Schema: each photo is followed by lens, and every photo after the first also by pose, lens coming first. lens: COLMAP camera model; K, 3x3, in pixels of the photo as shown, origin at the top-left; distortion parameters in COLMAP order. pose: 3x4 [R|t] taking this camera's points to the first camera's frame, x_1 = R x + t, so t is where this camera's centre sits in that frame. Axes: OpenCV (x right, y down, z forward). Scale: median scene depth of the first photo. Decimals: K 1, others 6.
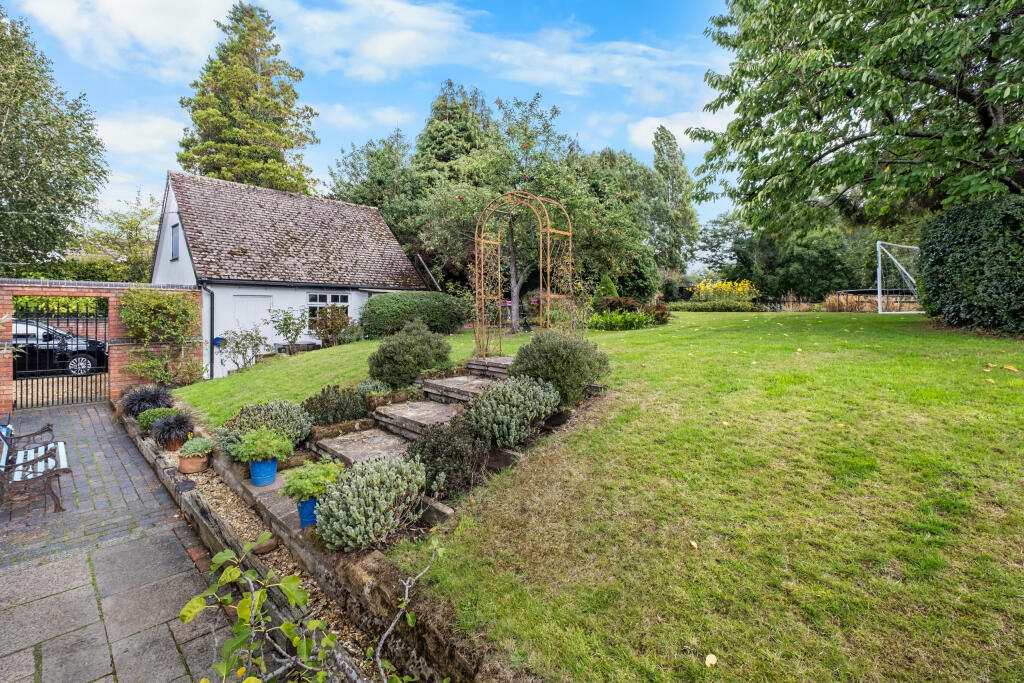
lens RADIAL K [[435.6, 0, 511.2], [0, 435.6, 318.8], [0, 0, 1]] dist [-0.003938, -0.000504]
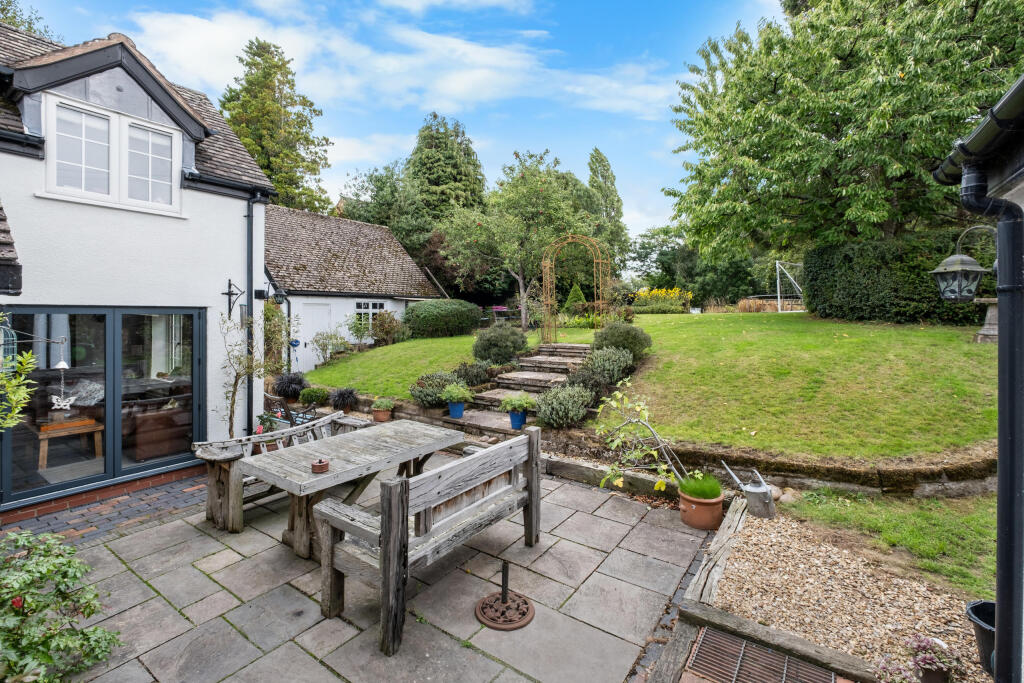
lens RADIAL K [[435.6, 0, 511.2], [0, 435.6, 318.8], [0, 0, 1]] dist [-0.003938, -0.000504]
pose [[0.986708, -0.015338, 0.161780, -0.186254], [0.017767, 0.999750, -0.013581, 0.009769], [-0.161532, 0.016275, 0.986733, -0.196129]]
